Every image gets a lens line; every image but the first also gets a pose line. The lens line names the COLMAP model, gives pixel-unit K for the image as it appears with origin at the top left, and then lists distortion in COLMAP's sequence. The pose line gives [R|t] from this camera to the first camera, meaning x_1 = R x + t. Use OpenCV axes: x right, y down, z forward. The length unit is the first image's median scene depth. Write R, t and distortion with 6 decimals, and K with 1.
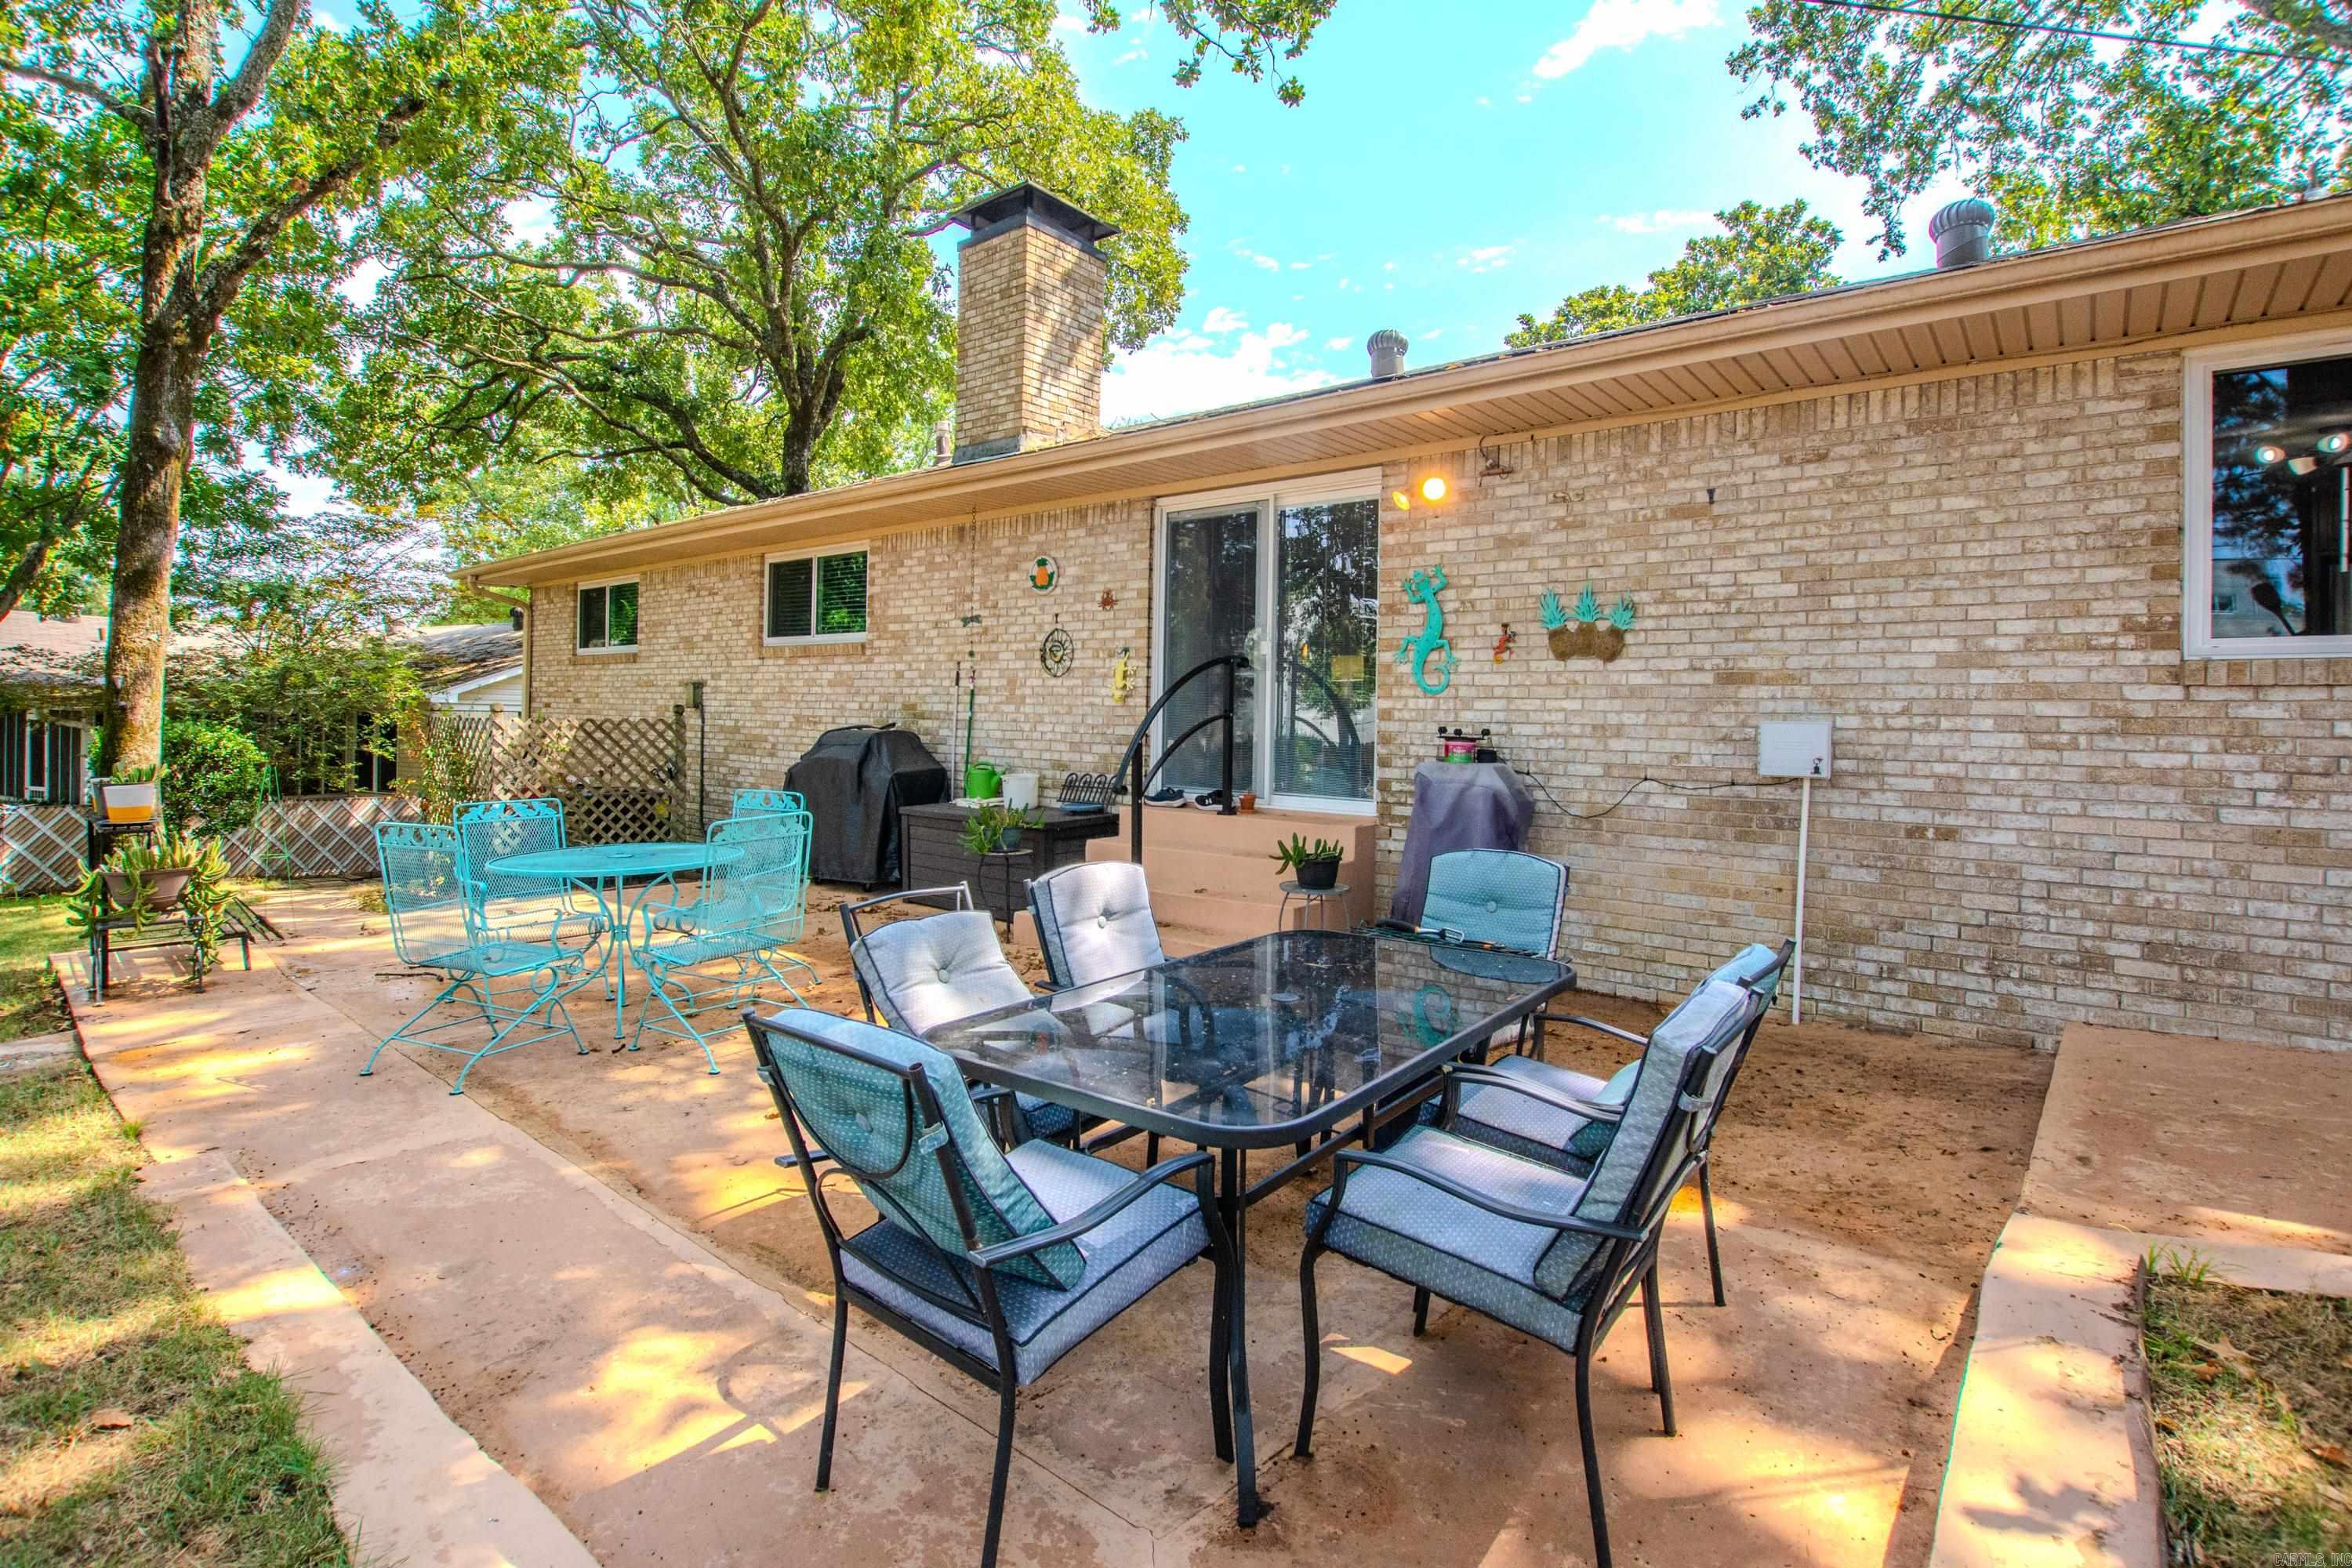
lens RADIAL K [[1120.4, 0, 1167.3], [0, 1120.4, 715.0], [0, 0, 1]] dist [-0.019606, 0.000006]
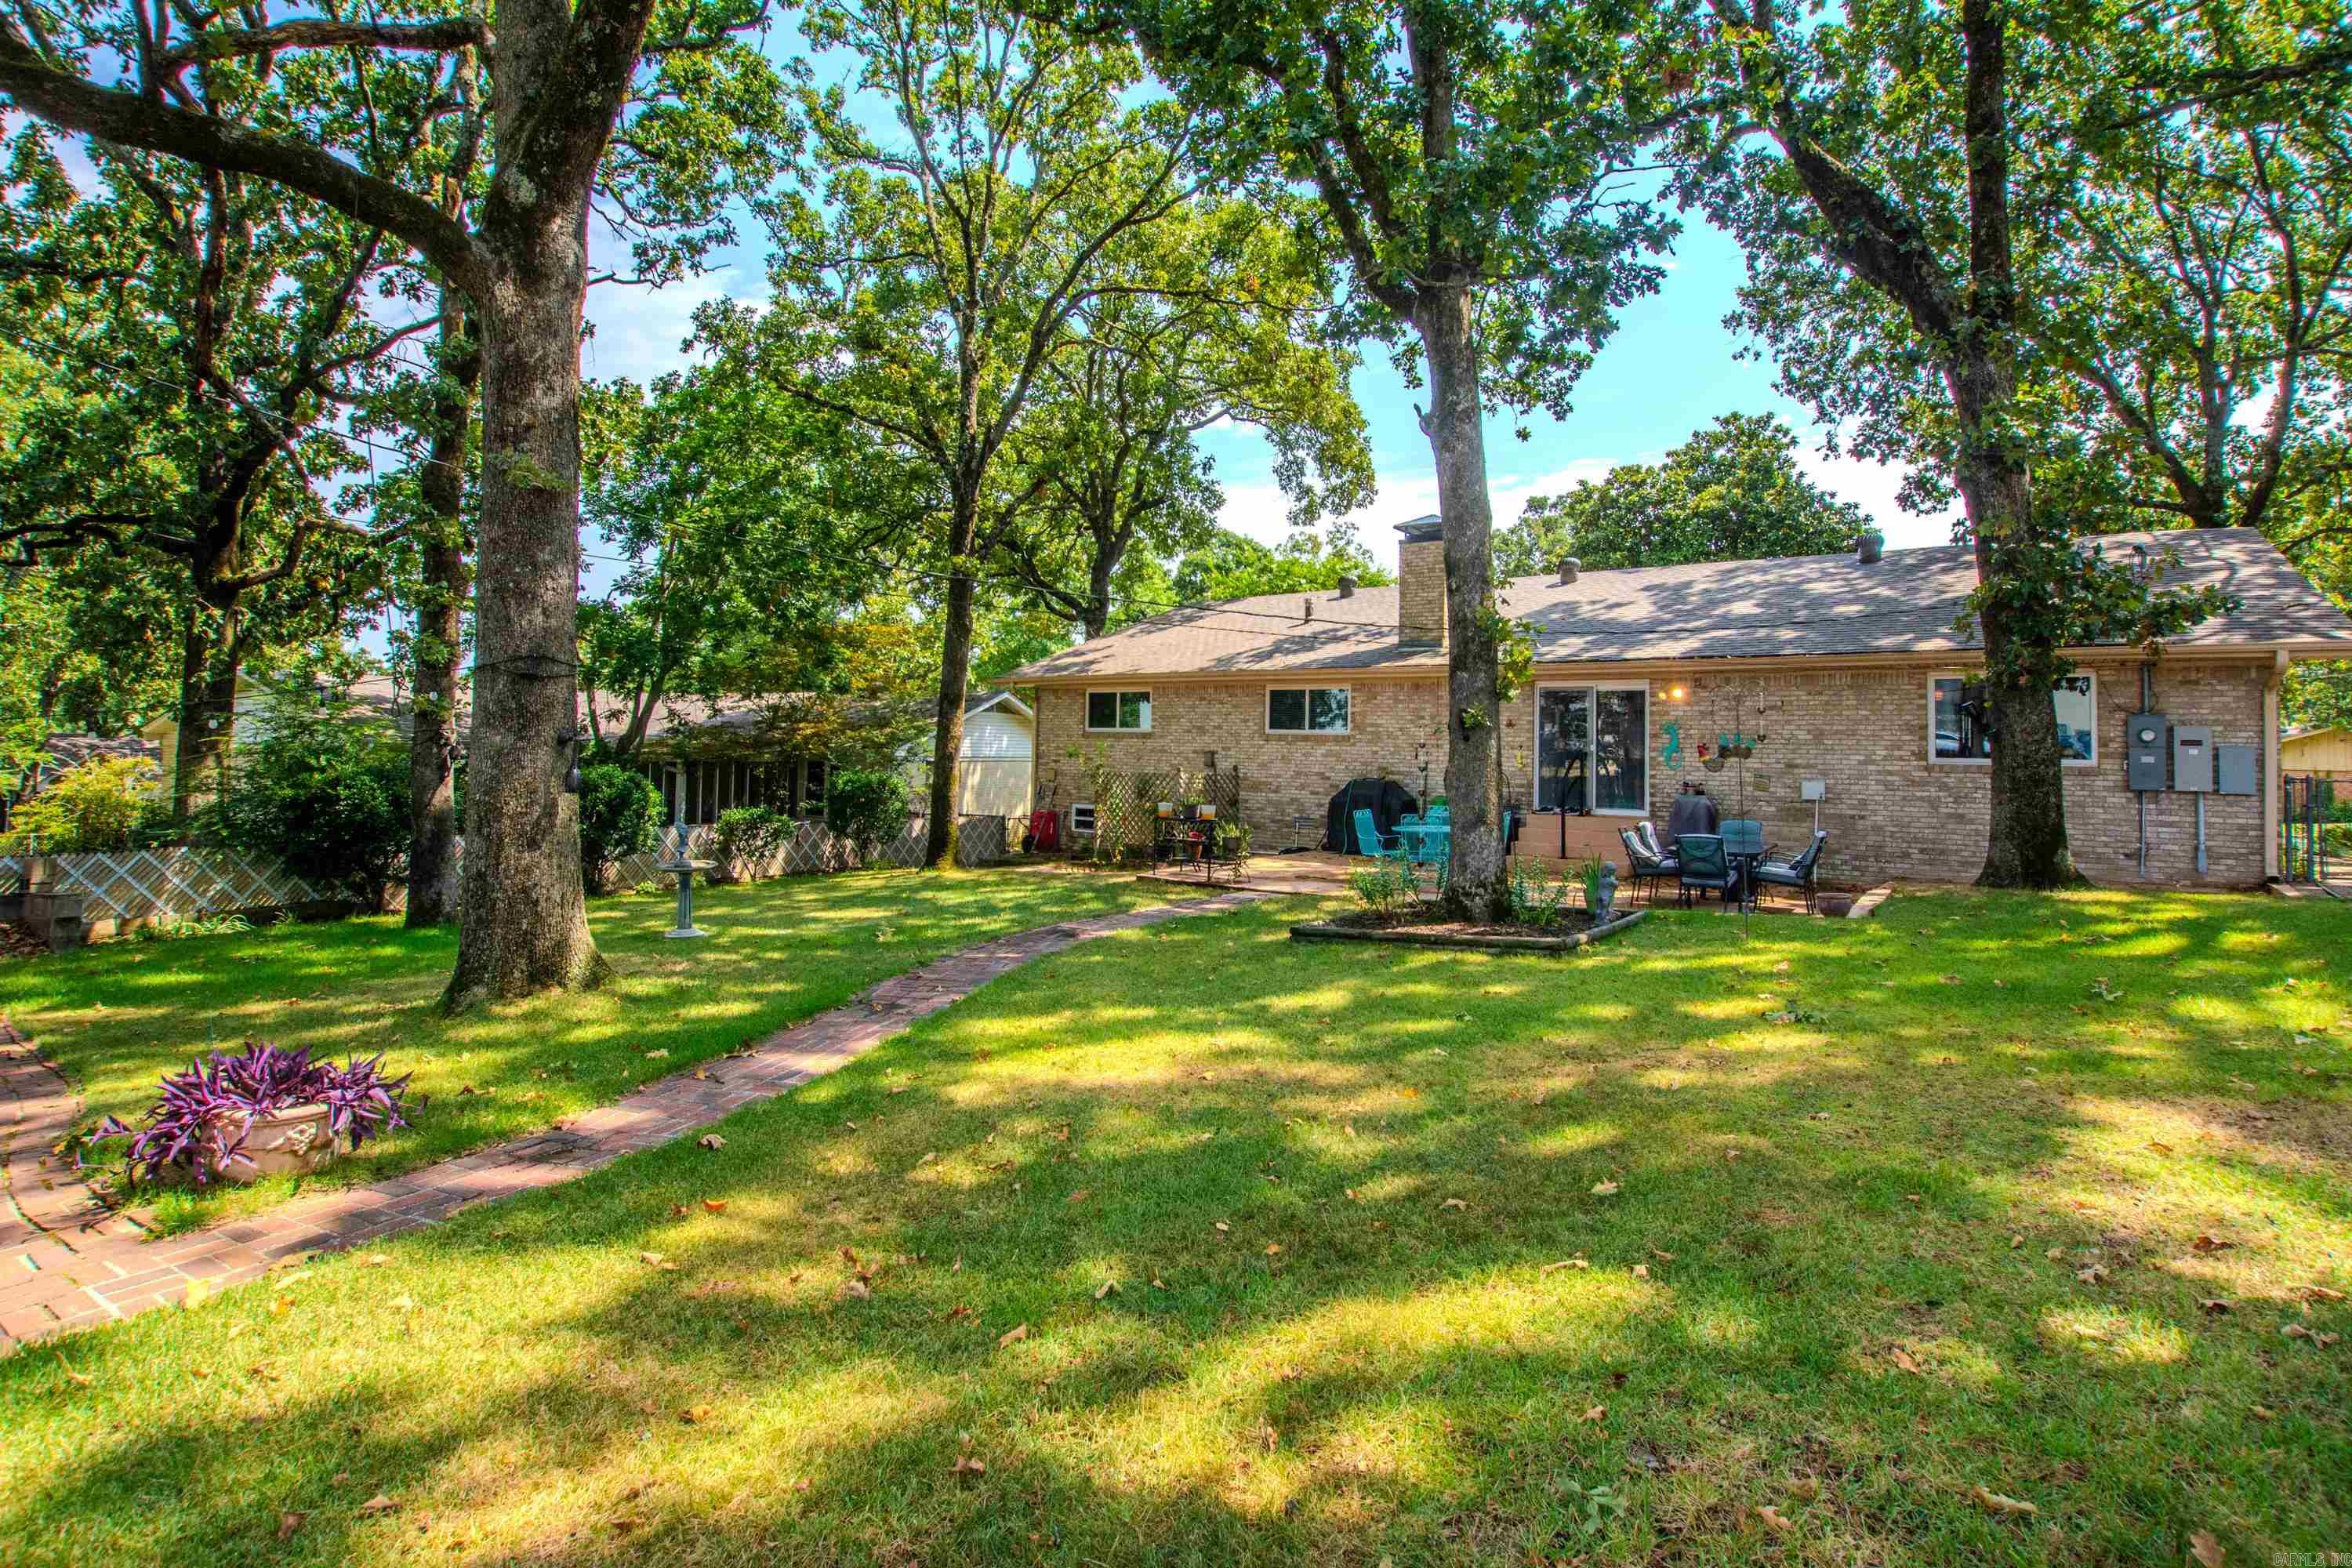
lens RADIAL K [[1146.7, 0, 1186.4], [0, 1146.7, 704.1], [0, 0, 1]] dist [-0.013679, 0.000652]
pose [[0.997847, 0.003382, 0.065495, -0.645869], [-0.001014, 0.999346, -0.036153, -0.043439], [-0.065575, 0.036009, 0.997198, -0.960622]]
